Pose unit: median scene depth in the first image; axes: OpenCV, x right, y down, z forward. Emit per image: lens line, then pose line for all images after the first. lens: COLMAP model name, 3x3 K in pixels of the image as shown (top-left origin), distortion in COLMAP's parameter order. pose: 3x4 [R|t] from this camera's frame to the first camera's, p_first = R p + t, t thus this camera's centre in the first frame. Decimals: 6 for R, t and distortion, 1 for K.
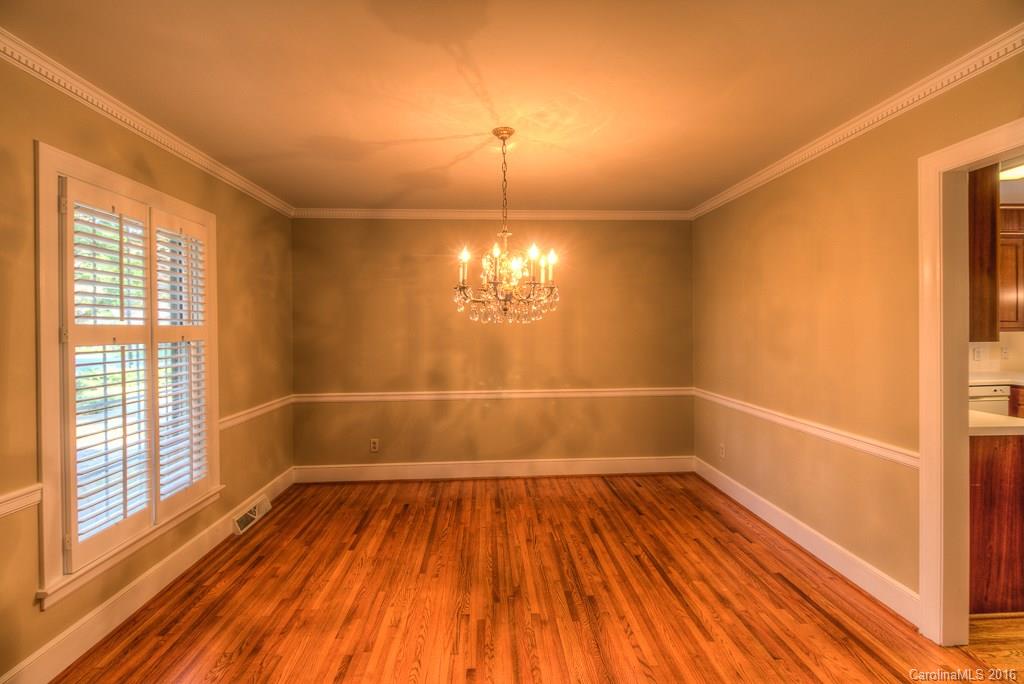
lens RADIAL K [[452.2, 0, 513.6], [0, 452.2, 333.2], [0, 0, 1]] dist [-0.000233, -0.000720]
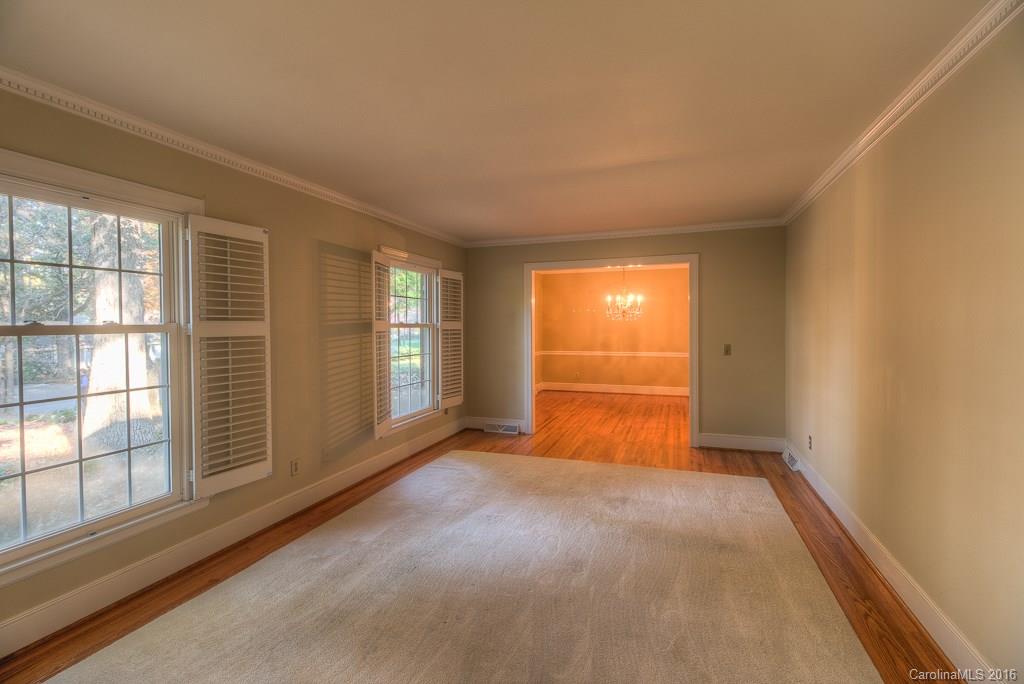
lens RADIAL K [[452.2, 0, 513.6], [0, 452.2, 333.2], [0, 0, 1]] dist [-0.000233, -0.000720]
pose [[0.911757, 0.009420, -0.410622, 0.311192], [-0.002925, 0.999861, 0.016442, 0.005404], [0.410720, -0.013790, 0.911657, -1.123155]]
